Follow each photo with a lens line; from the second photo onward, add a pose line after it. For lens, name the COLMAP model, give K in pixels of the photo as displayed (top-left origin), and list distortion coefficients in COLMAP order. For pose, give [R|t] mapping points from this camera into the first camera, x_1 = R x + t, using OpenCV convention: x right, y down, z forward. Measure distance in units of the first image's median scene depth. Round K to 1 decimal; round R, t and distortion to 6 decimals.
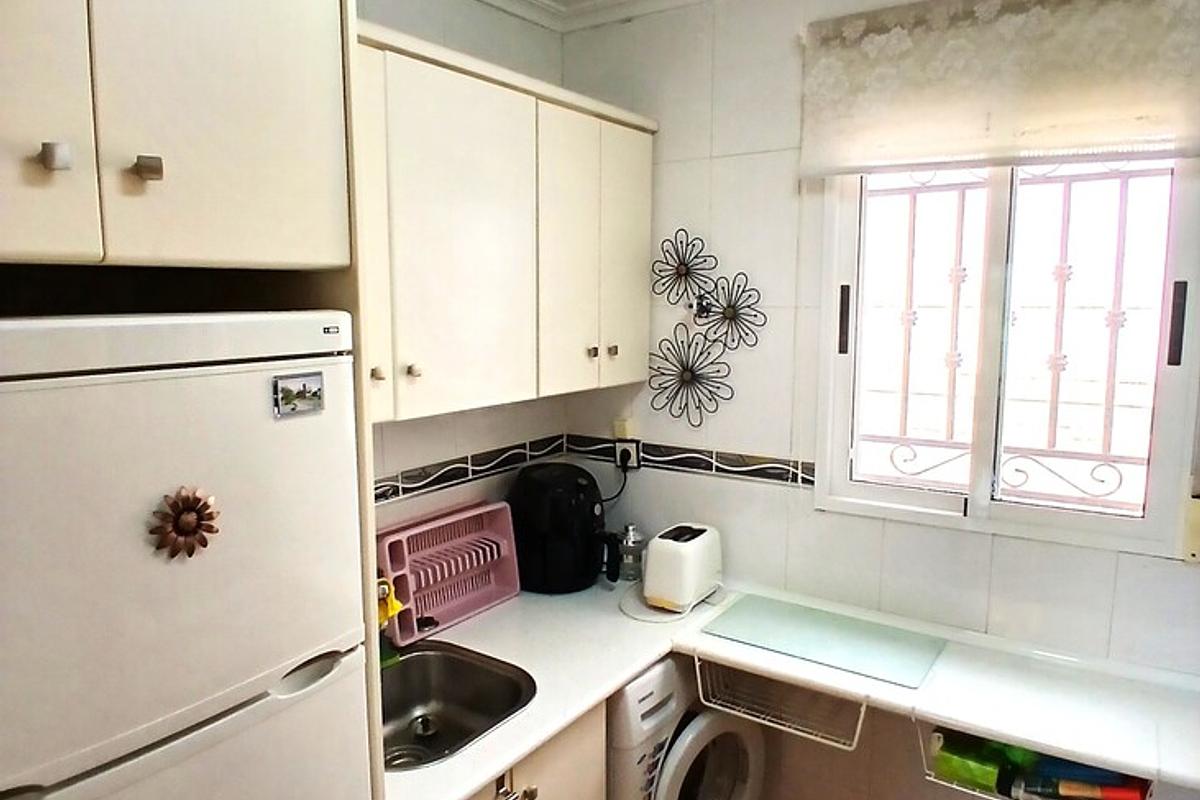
lens RADIAL K [[825.5, 0, 600.0], [0, 825.5, 400.0], [0, 0, 1]] dist [-0.005422, -0.001199]
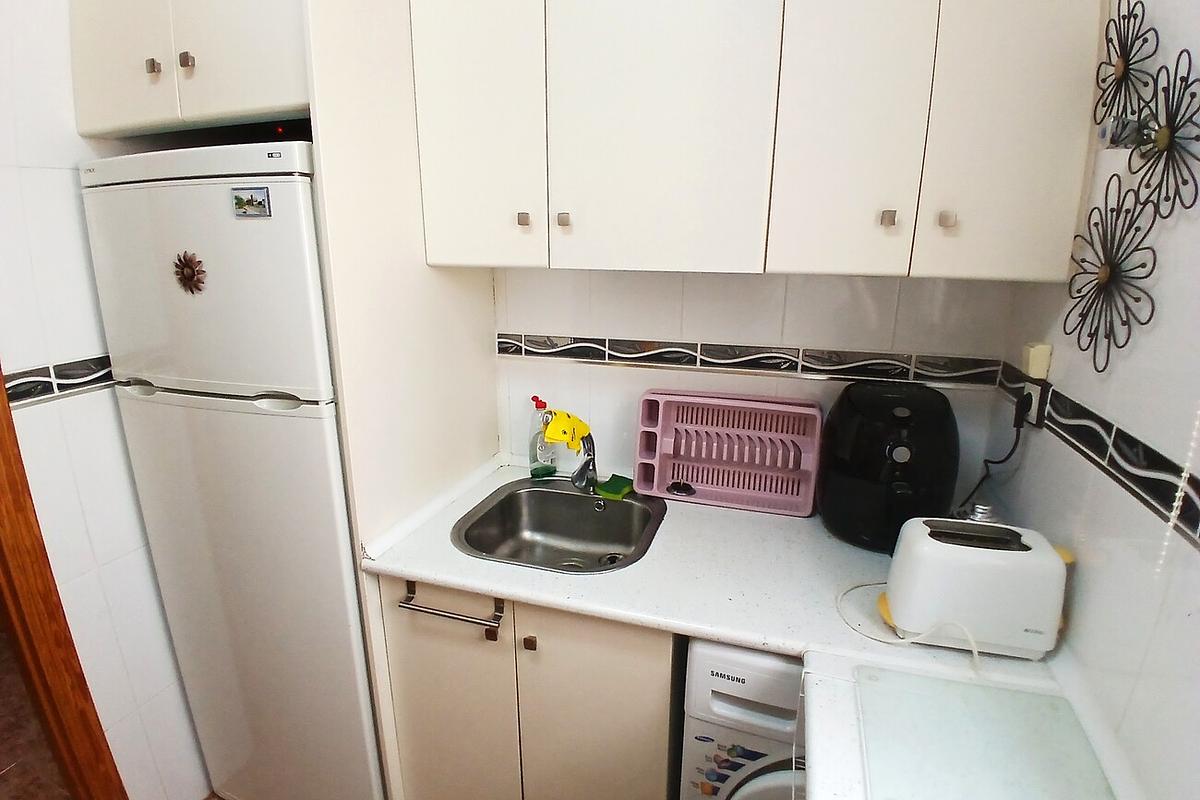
lens RADIAL K [[599.7, 0, 603.9], [0, 599.7, 412.8], [0, 0, 1]] dist [0.002558, -0.044430]
pose [[0.280454, 0.260705, -0.923785, 0.442092], [-0.130928, 0.963804, 0.232250, 0.012993], [0.950896, 0.055814, 0.304437, 0.671155]]
